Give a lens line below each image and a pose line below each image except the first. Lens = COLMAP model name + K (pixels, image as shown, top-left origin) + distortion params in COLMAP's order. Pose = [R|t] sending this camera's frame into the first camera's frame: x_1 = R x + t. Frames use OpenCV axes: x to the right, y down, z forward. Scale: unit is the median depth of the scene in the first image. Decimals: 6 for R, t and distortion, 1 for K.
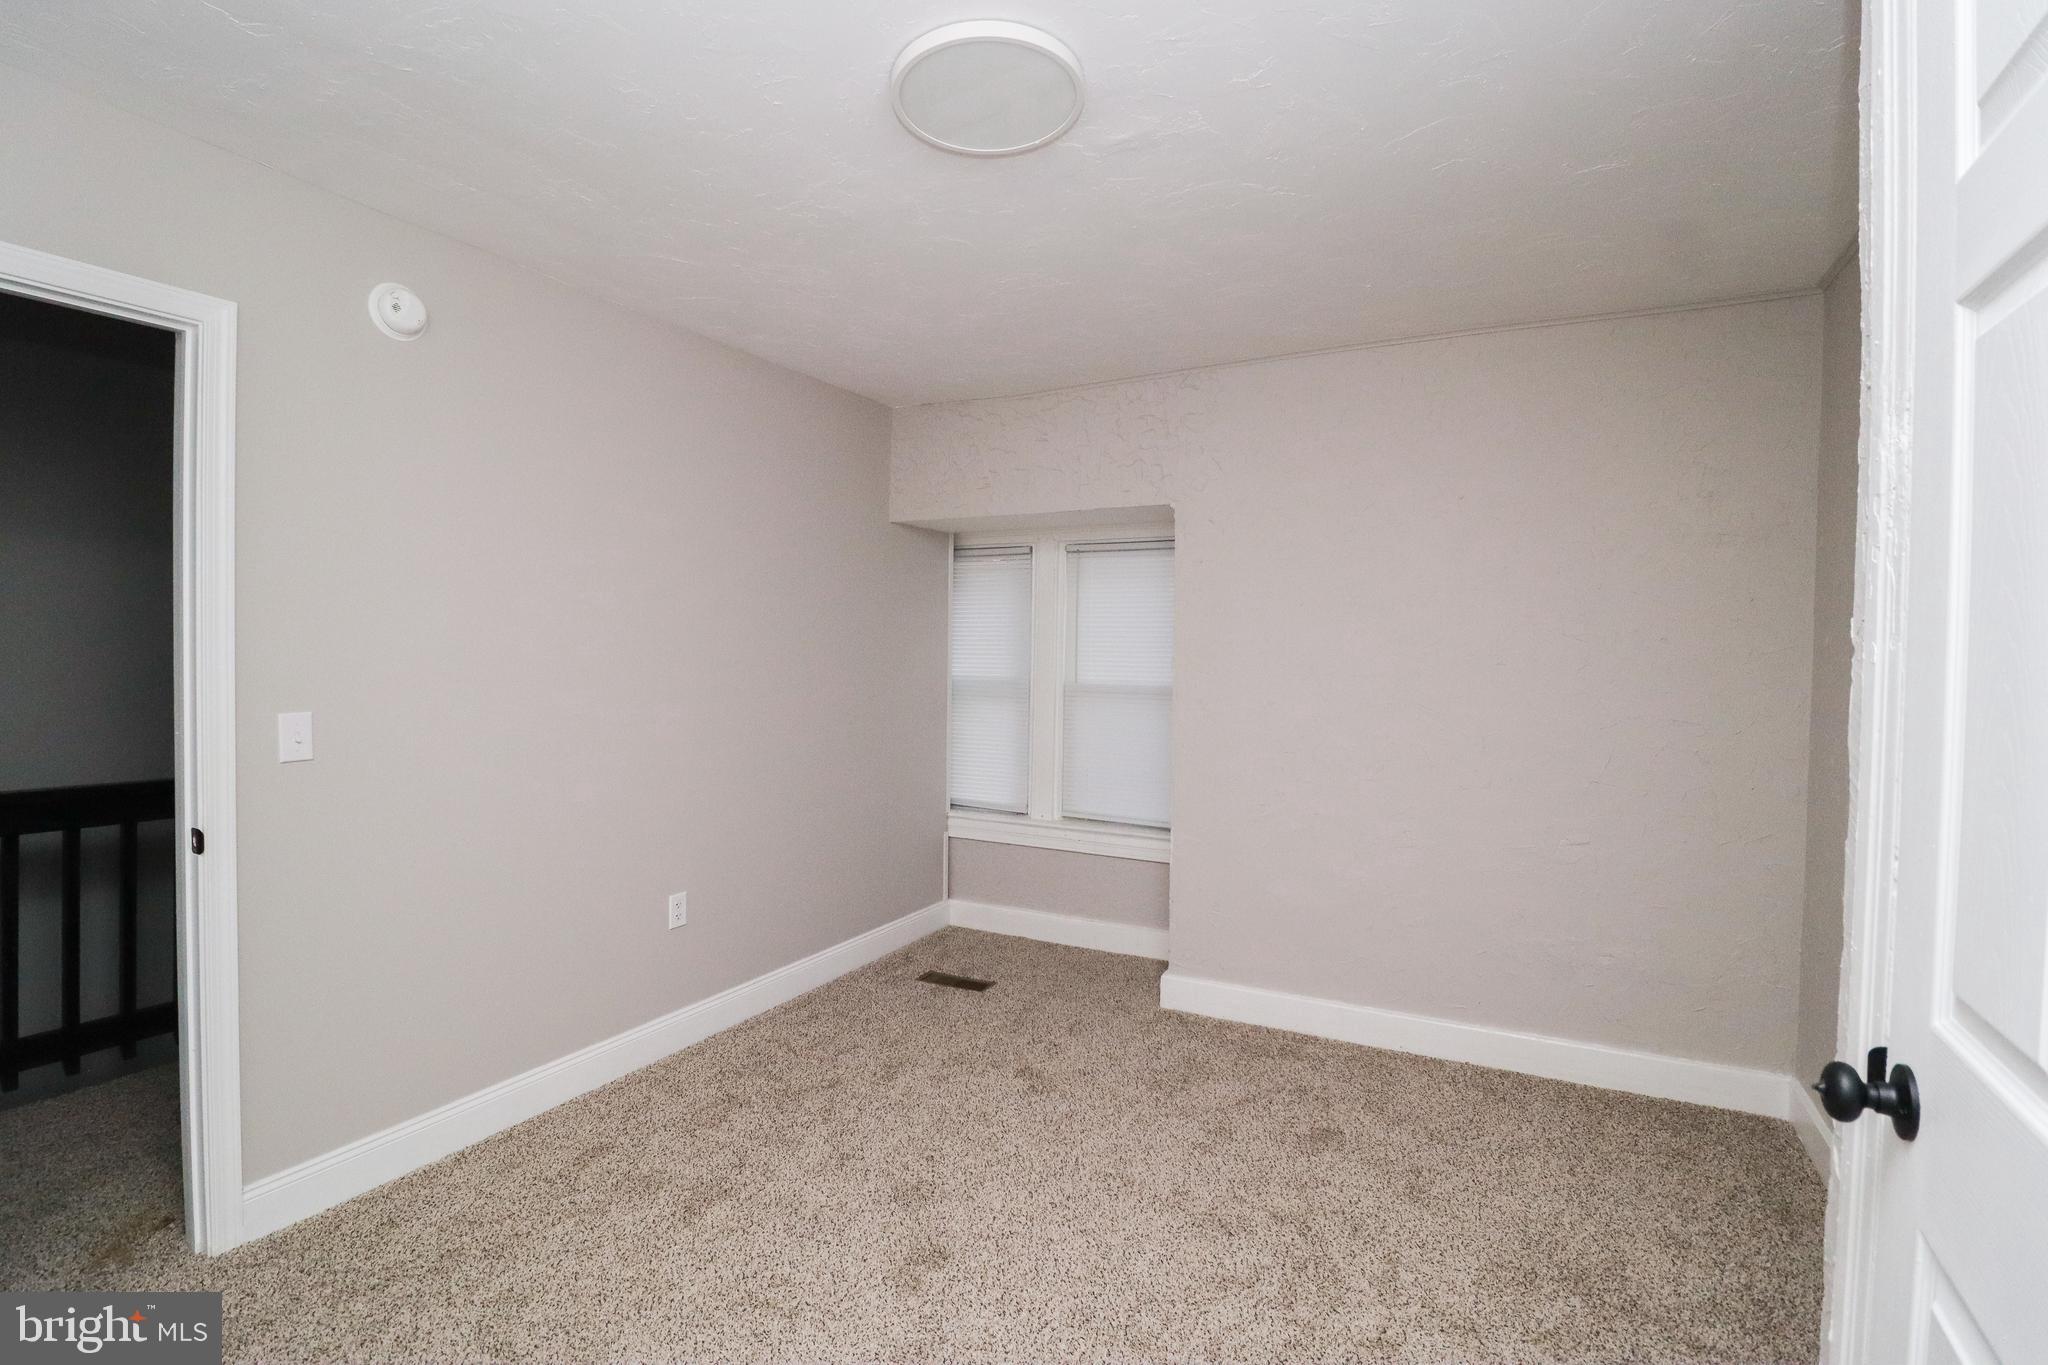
lens RADIAL K [[943.0, 0, 1039.2], [0, 943.0, 668.5], [0, 0, 1]] dist [-0.014269, -0.002379]
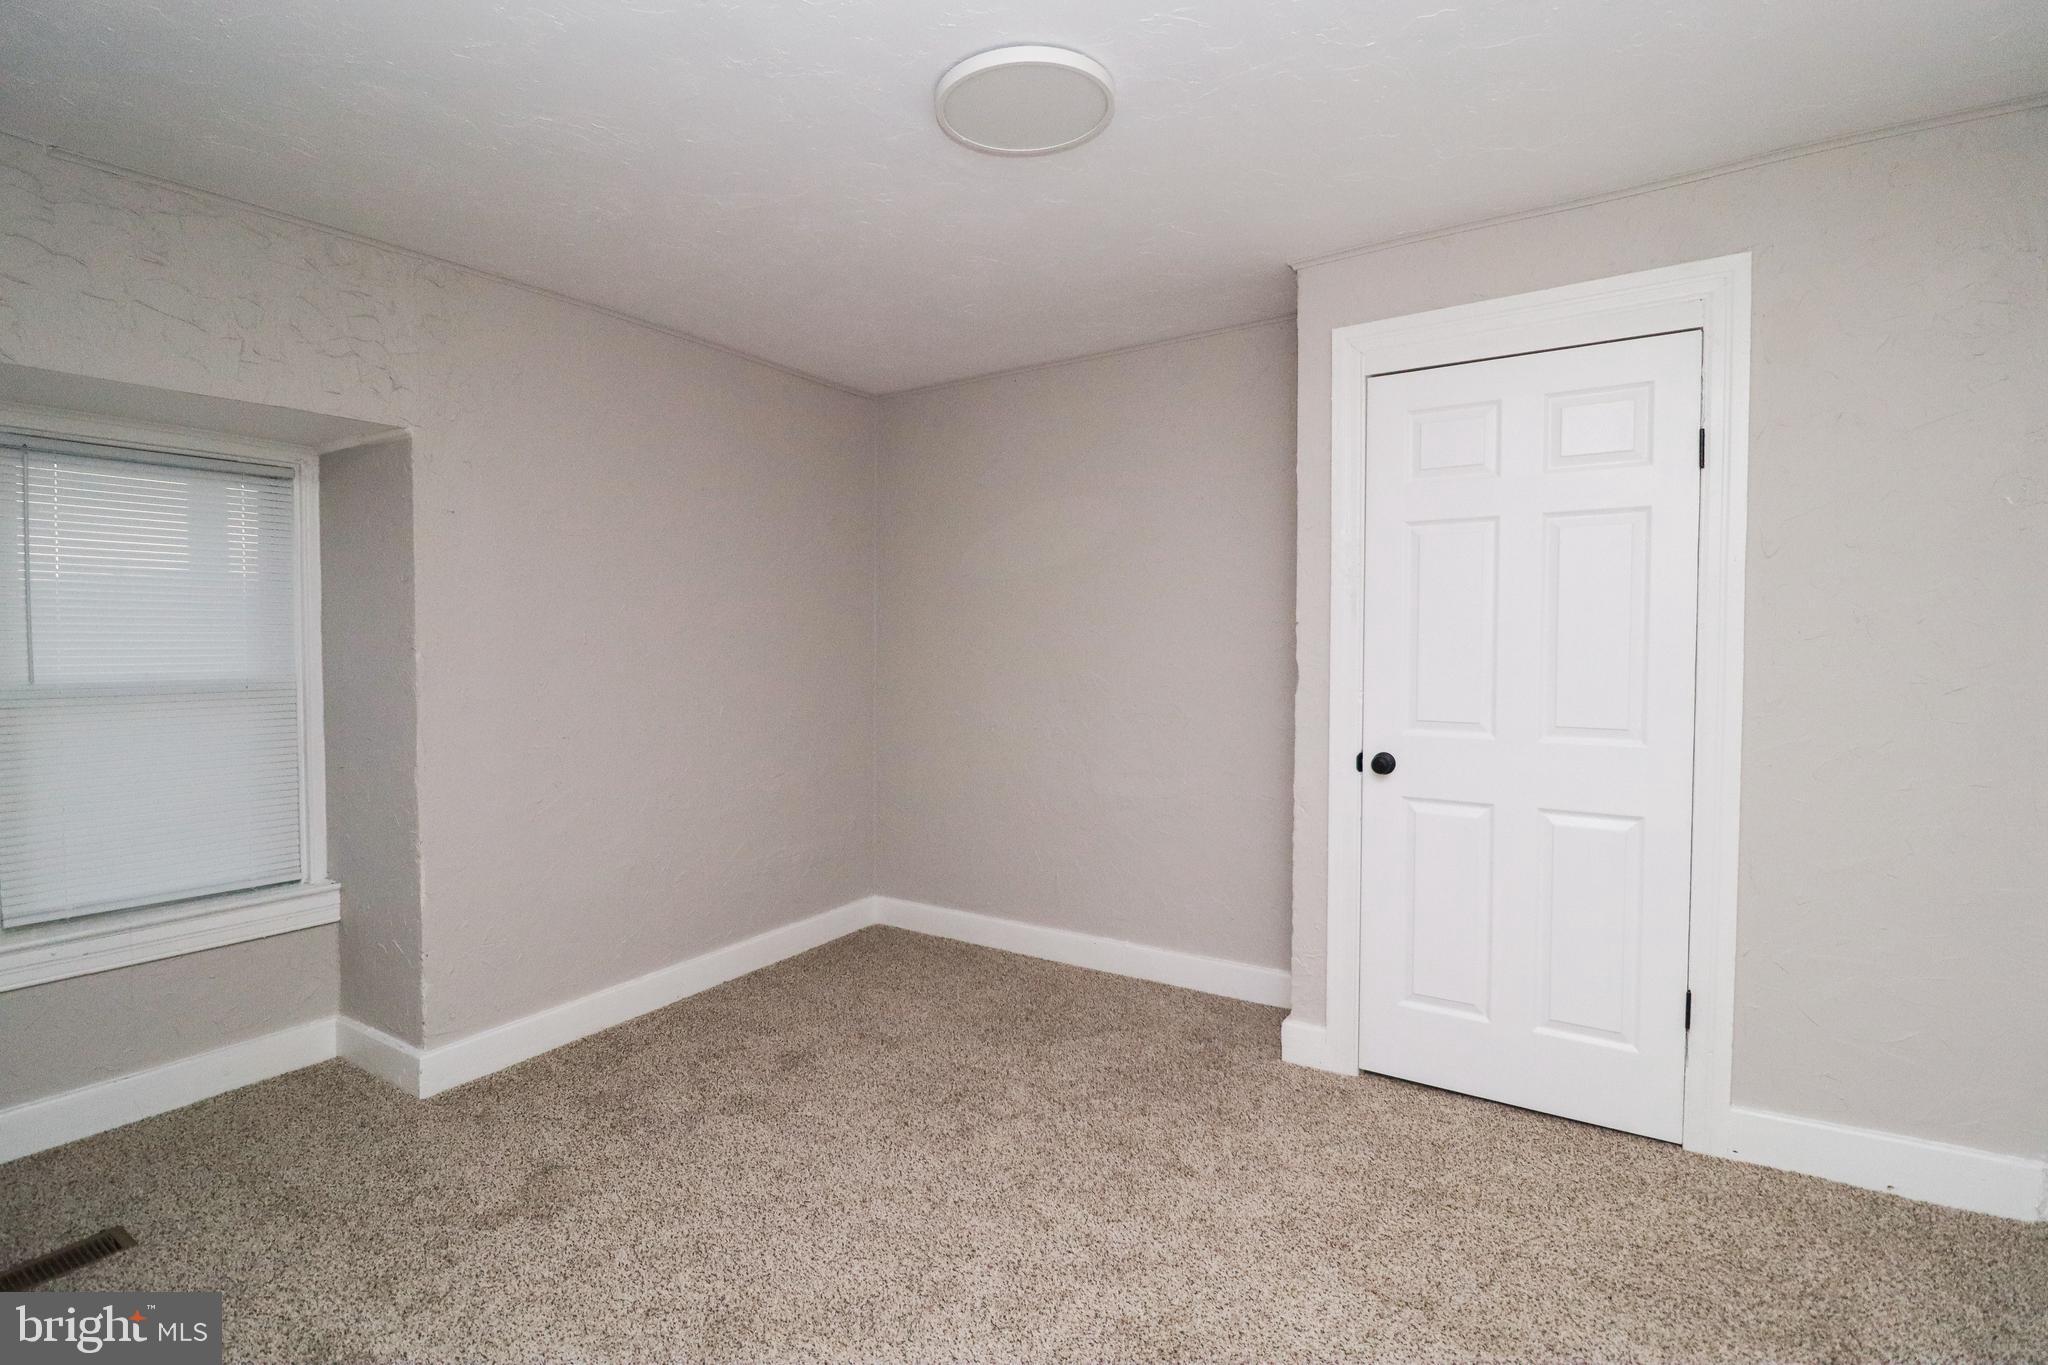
lens RADIAL K [[943.0, 0, 1026.6], [0, 943.0, 663.8], [0, 0, 1]] dist [-0.014269, -0.002379]
pose [[0.094718, -0.037492, 0.994798, -0.616599], [0.025107, 0.999063, 0.035262, -0.001547], [-0.995187, 0.021637, 0.095571, 0.491018]]
